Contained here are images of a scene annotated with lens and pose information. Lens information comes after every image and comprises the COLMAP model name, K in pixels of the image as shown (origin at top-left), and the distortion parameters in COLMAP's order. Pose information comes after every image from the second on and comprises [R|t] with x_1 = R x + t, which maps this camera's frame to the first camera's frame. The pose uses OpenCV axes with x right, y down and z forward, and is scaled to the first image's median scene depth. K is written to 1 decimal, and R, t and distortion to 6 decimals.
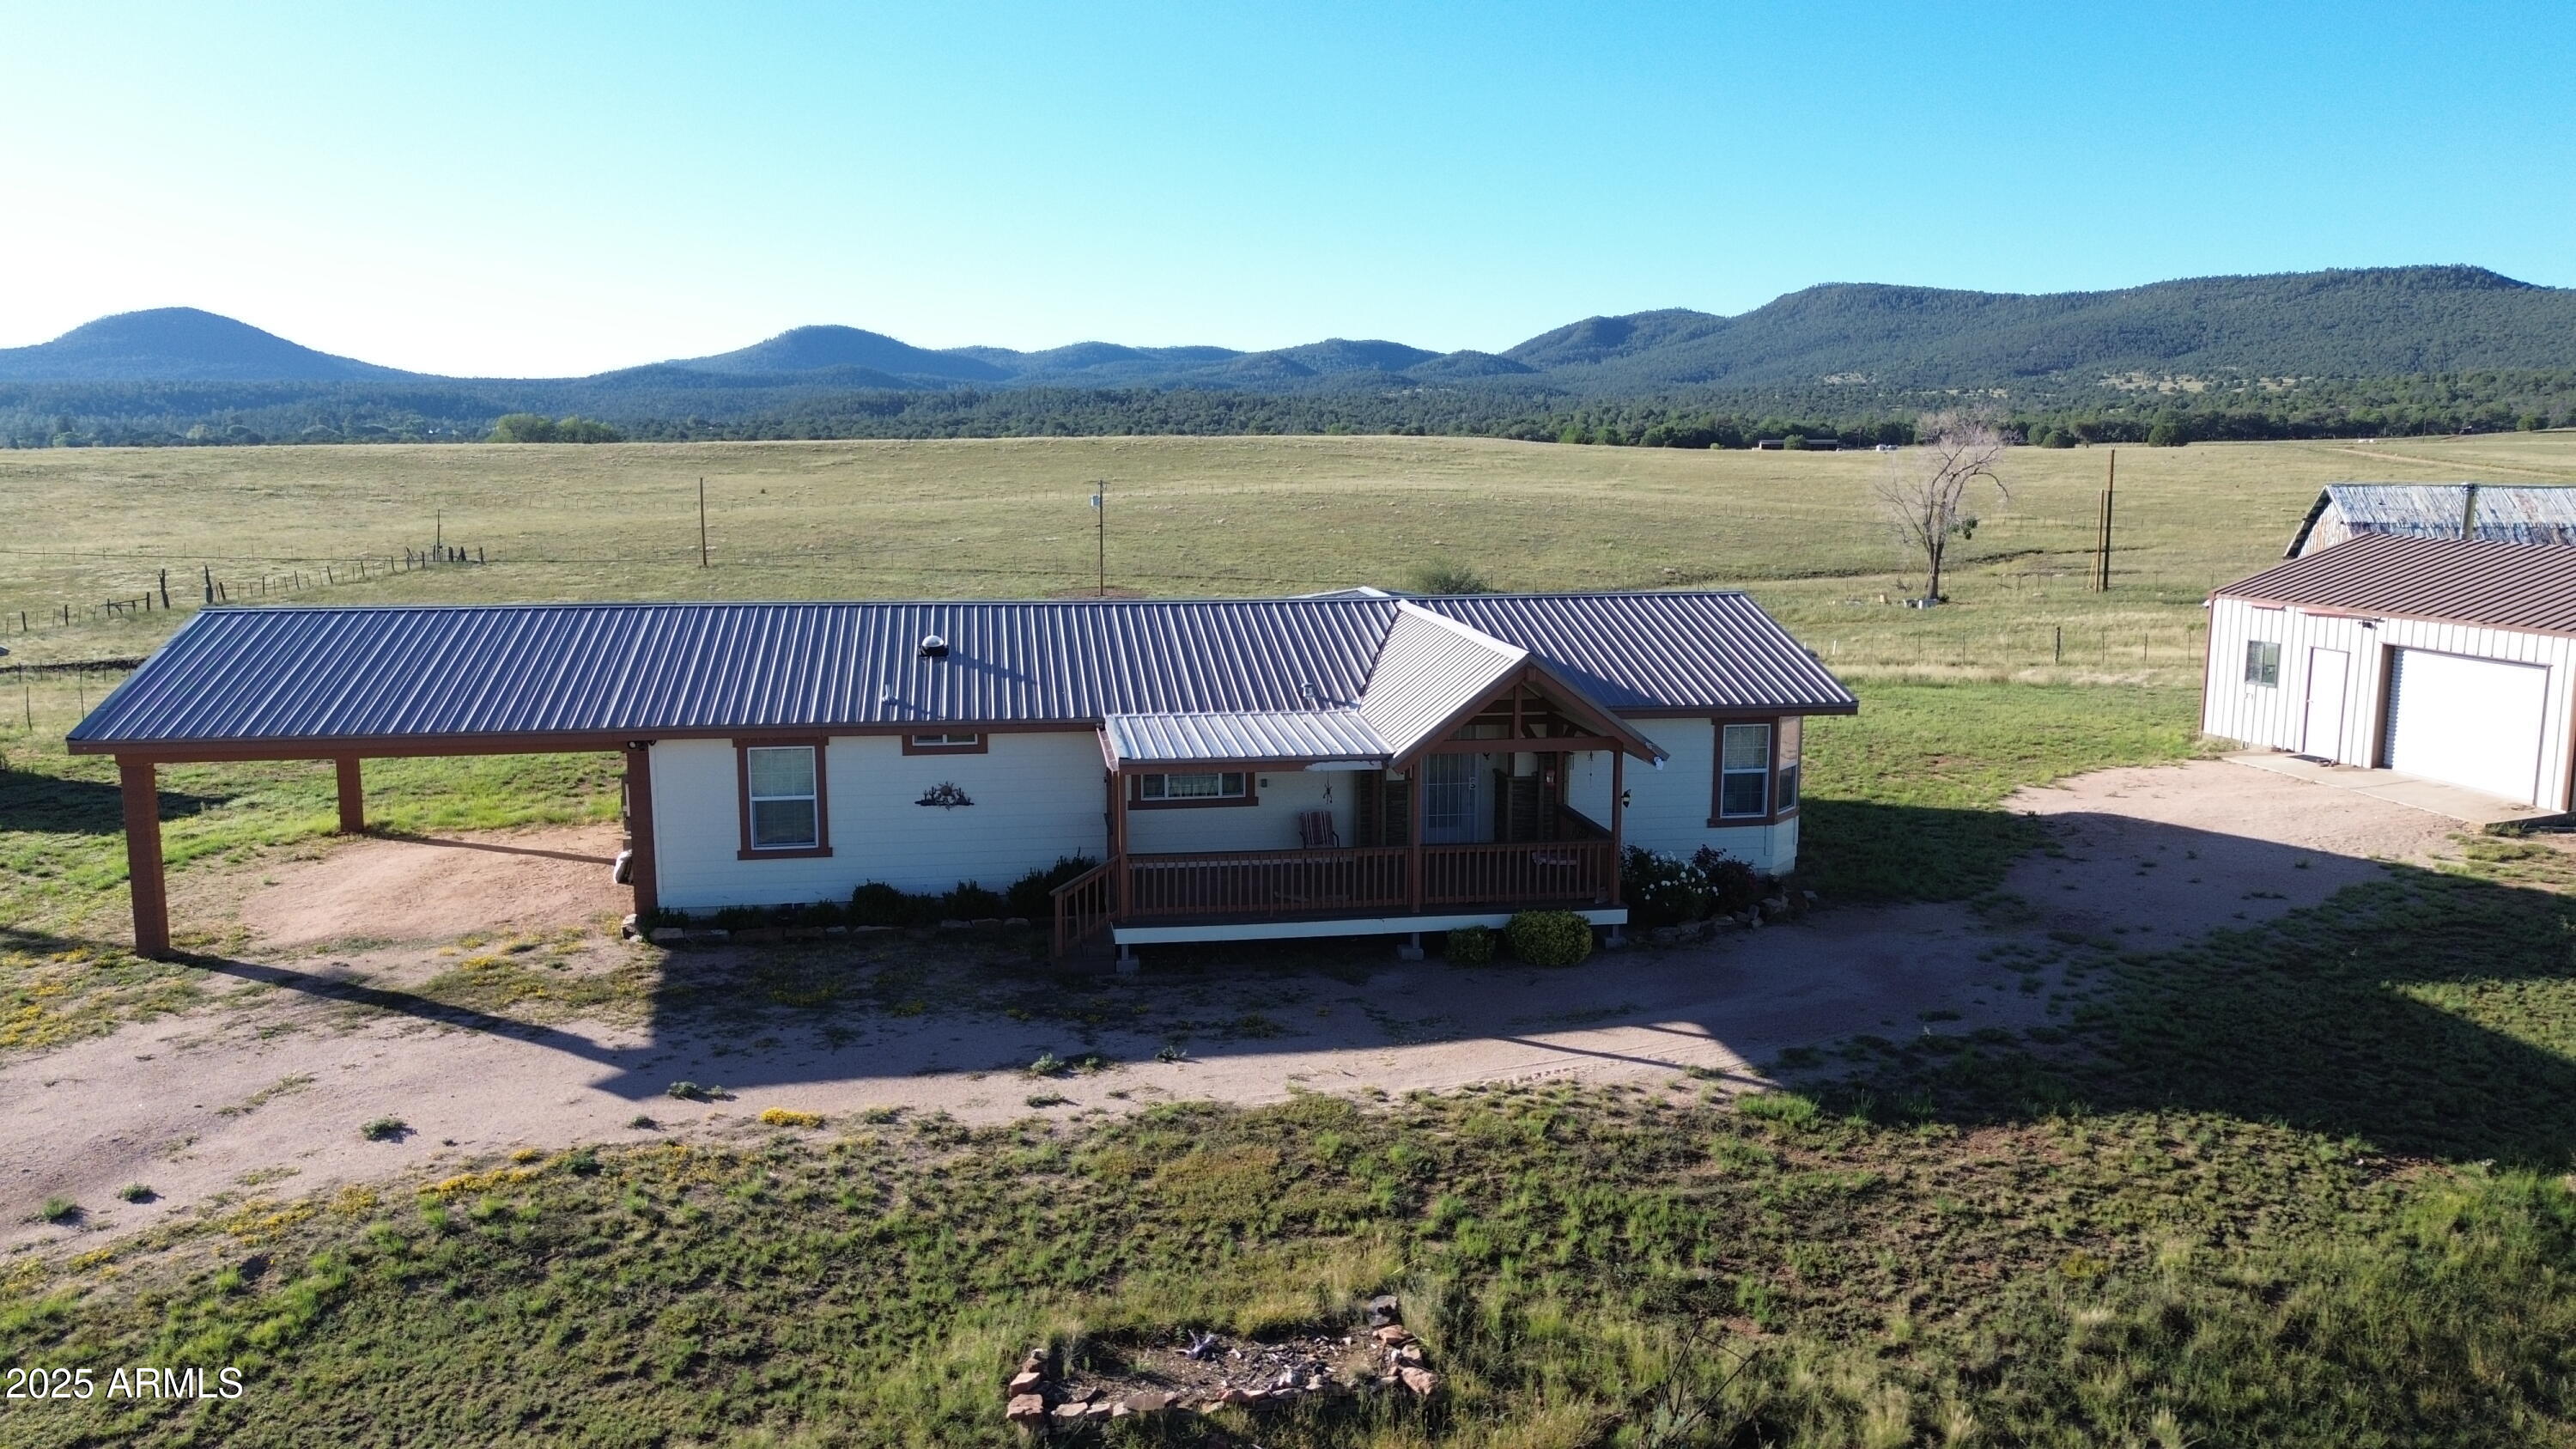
lens RADIAL K [[1812.4, 0, 1298.4], [0, 1812.4, 728.3], [0, 0, 1]] dist [0.068546, -0.063780]
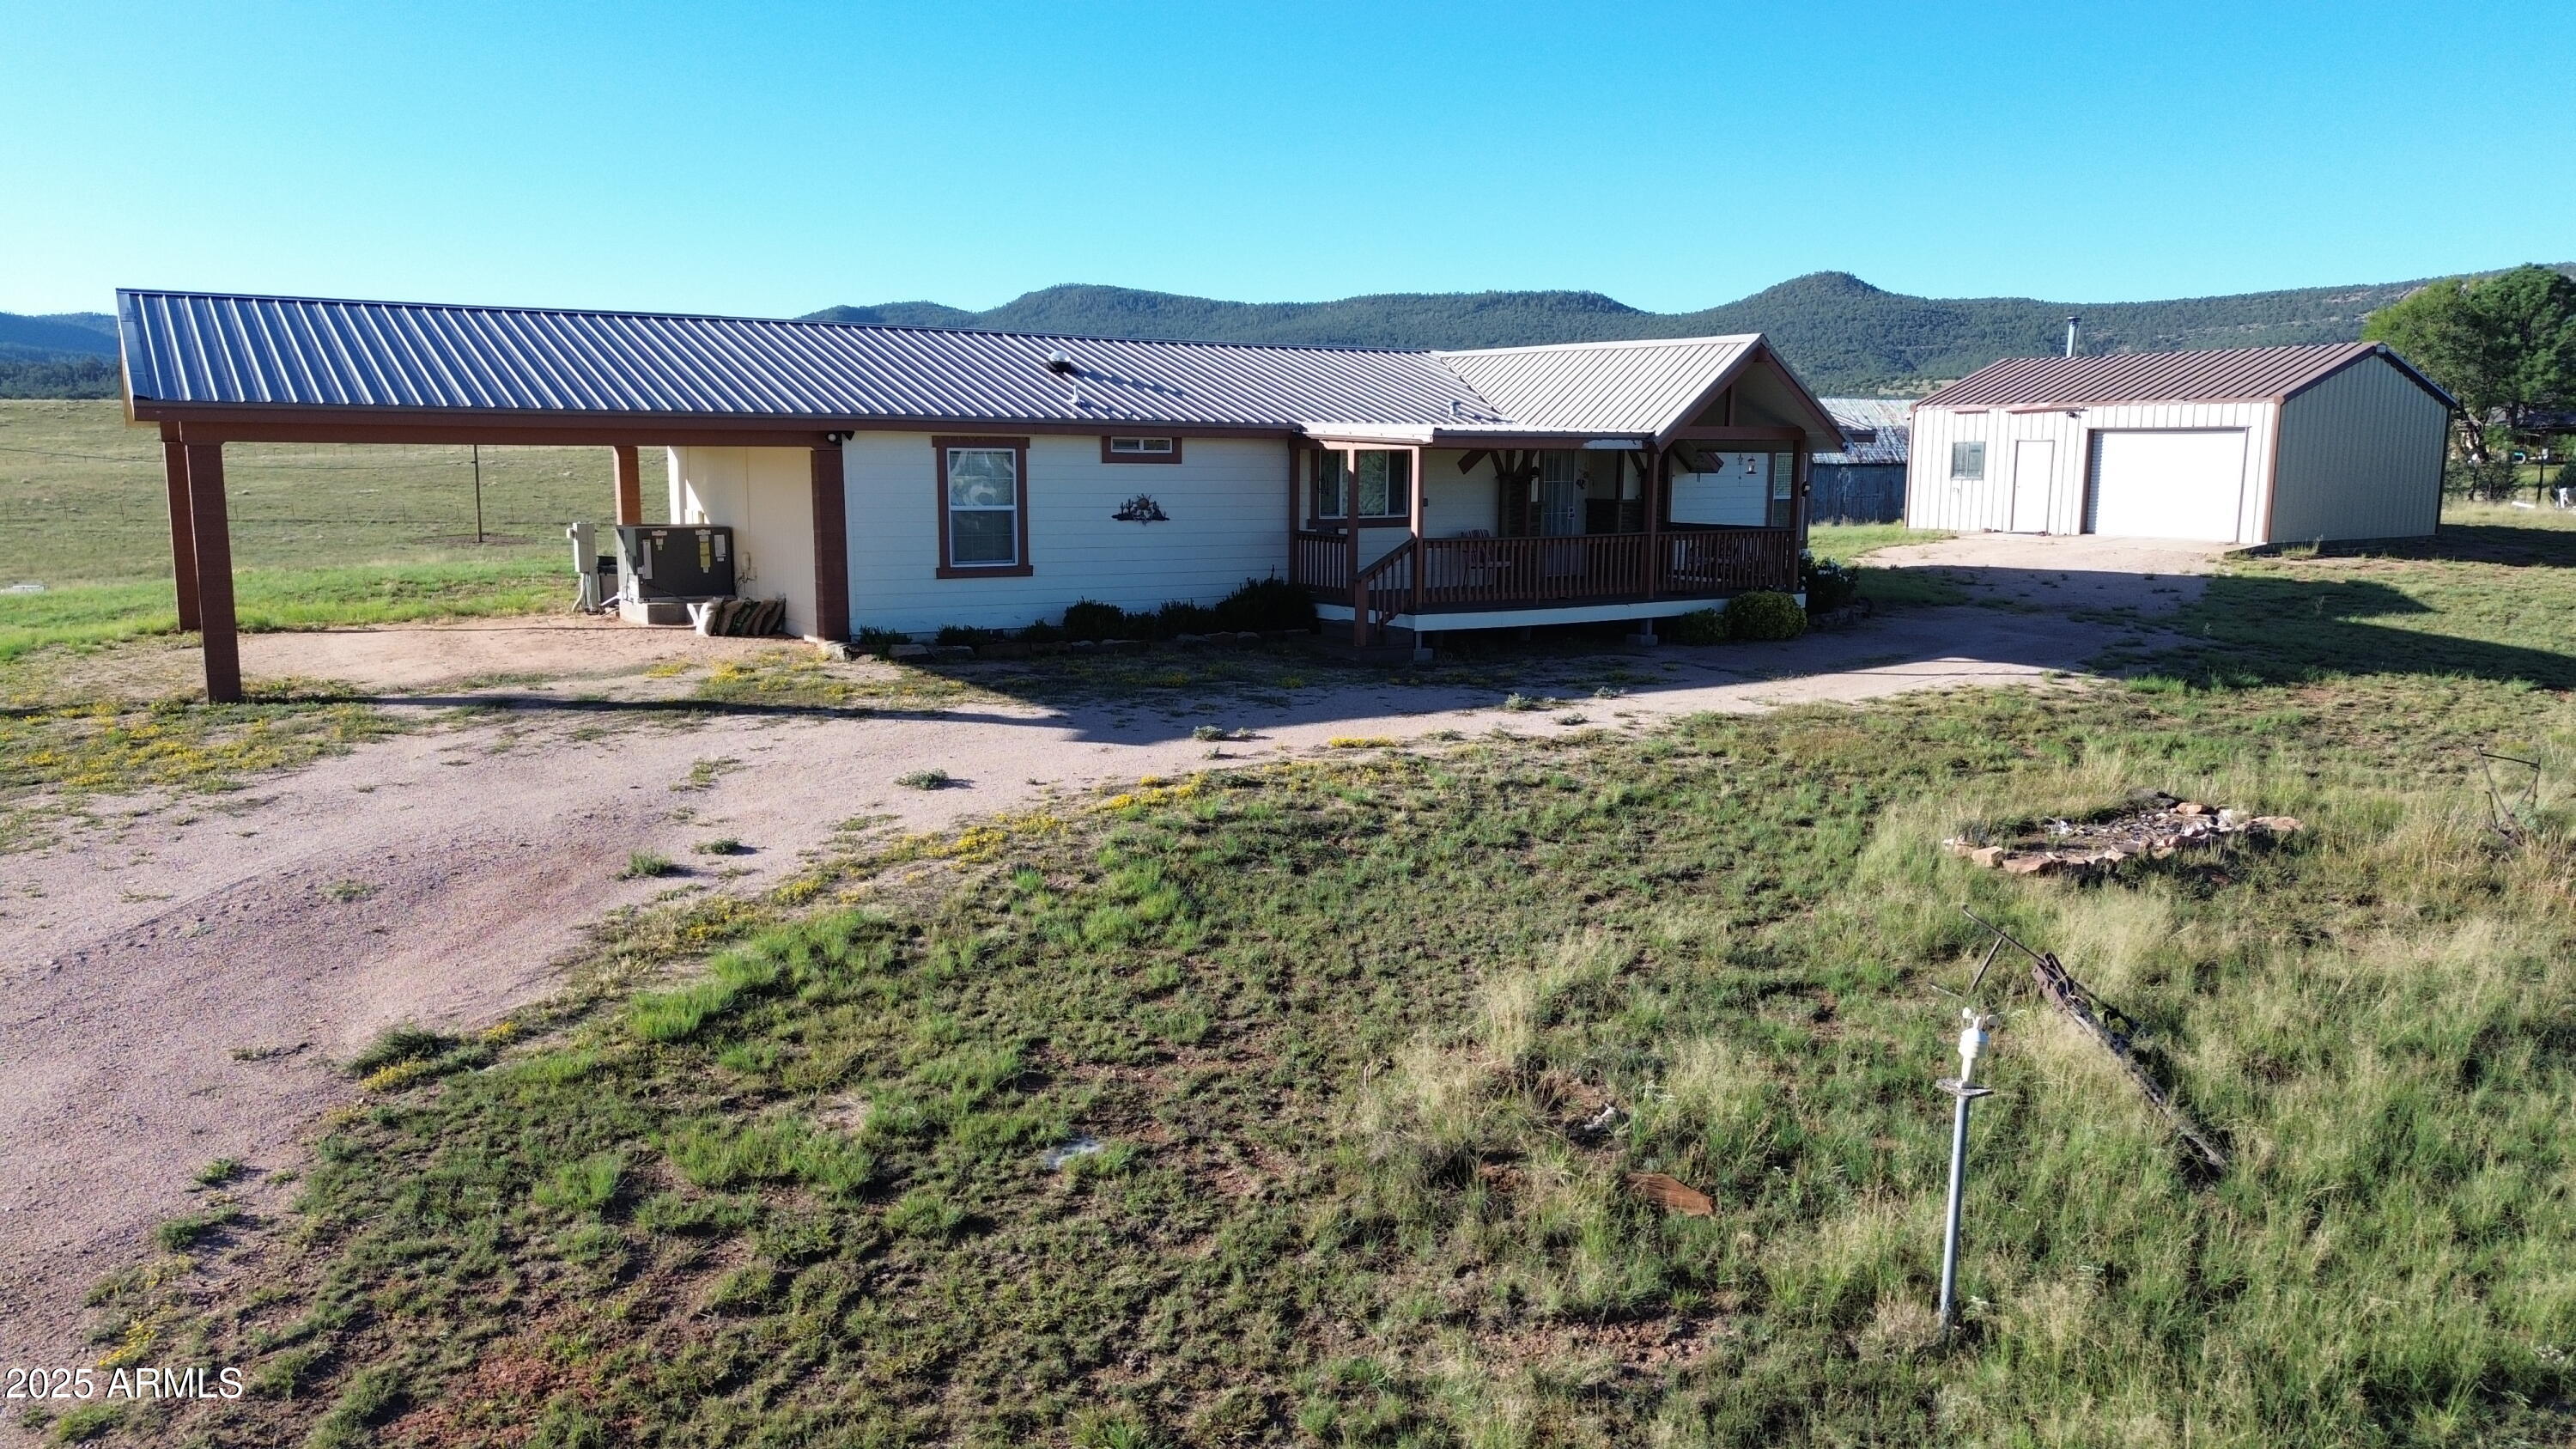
lens RADIAL K [[1812.4, 0, 1299.2], [0, 1812.4, 719.3], [0, 0, 1]] dist [0.068546, -0.063780]
pose [[0.920318, -0.054407, 0.387368, -0.326230], [0.055288, 0.998431, 0.008876, 0.094356], [-0.387243, 0.013248, 0.921882, 0.085236]]
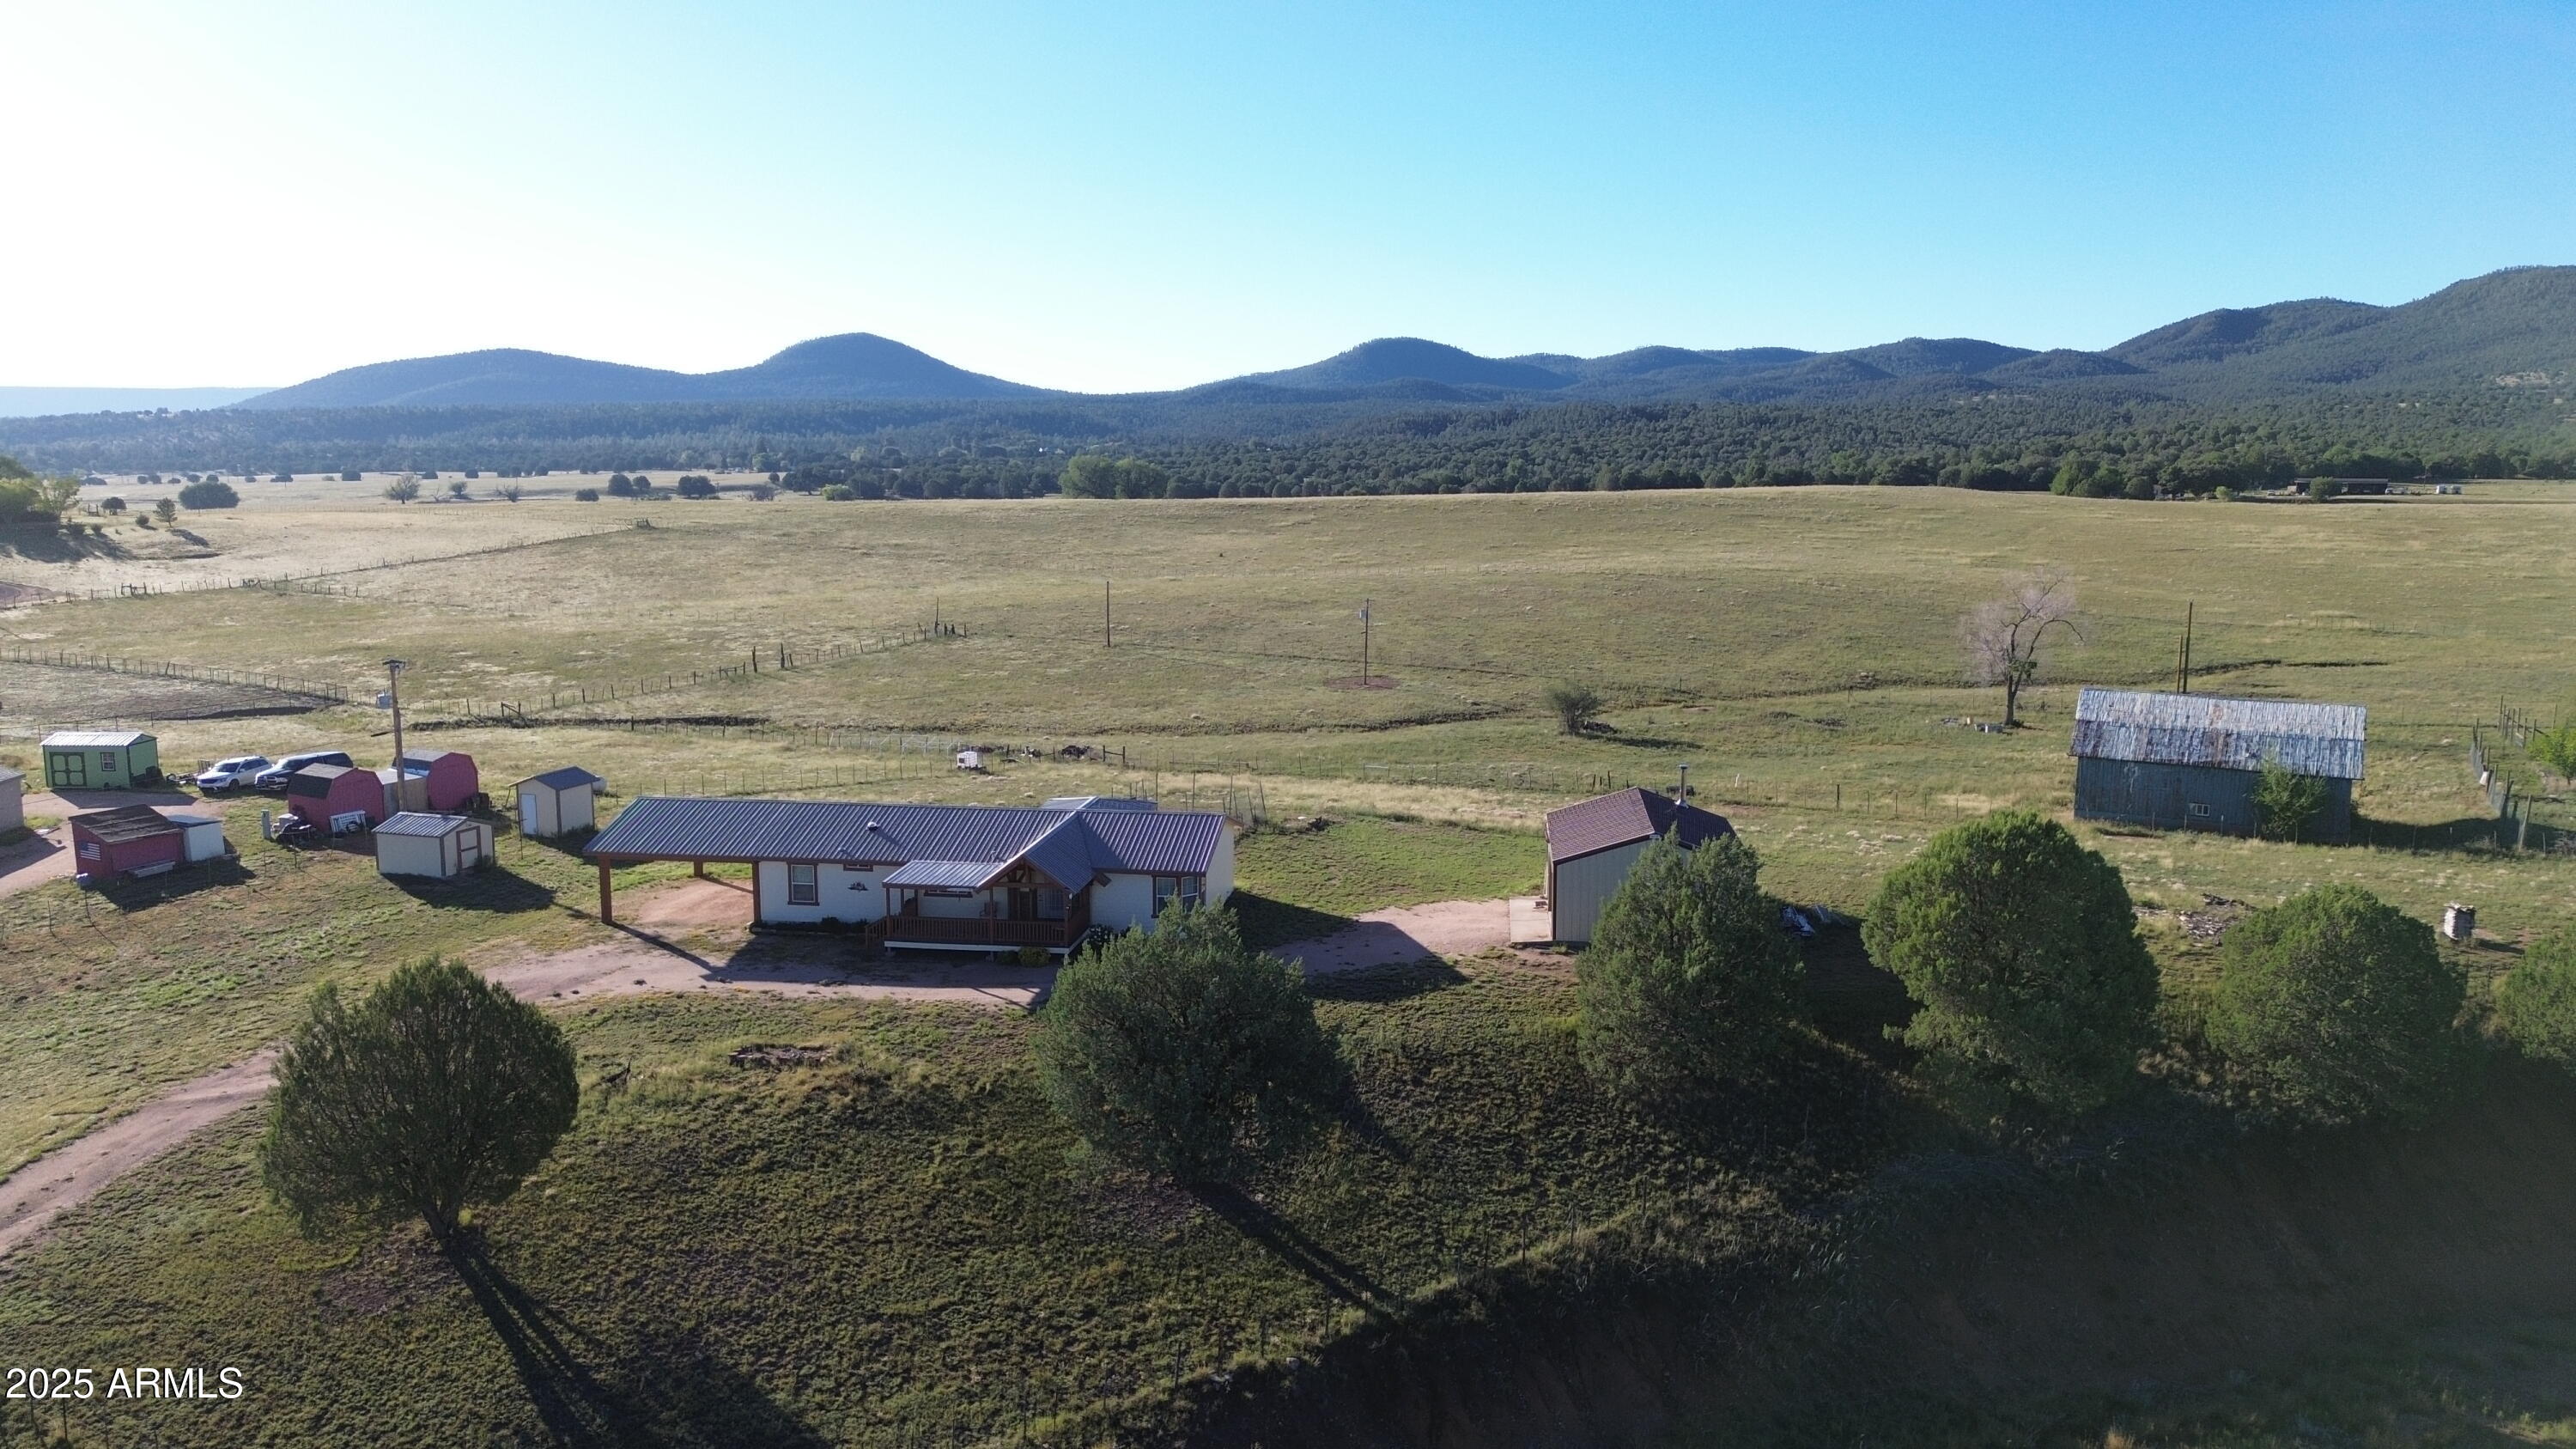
lens RADIAL K [[1812.4, 0, 1289.1], [0, 1812.4, 730.1], [0, 0, 1]] dist [0.068546, -0.063780]
pose [[0.952349, 0.048320, -0.301158, 0.827750], [-0.048370, 0.998803, 0.007295, -0.166848], [0.301150, 0.007620, 0.953546, -0.943292]]
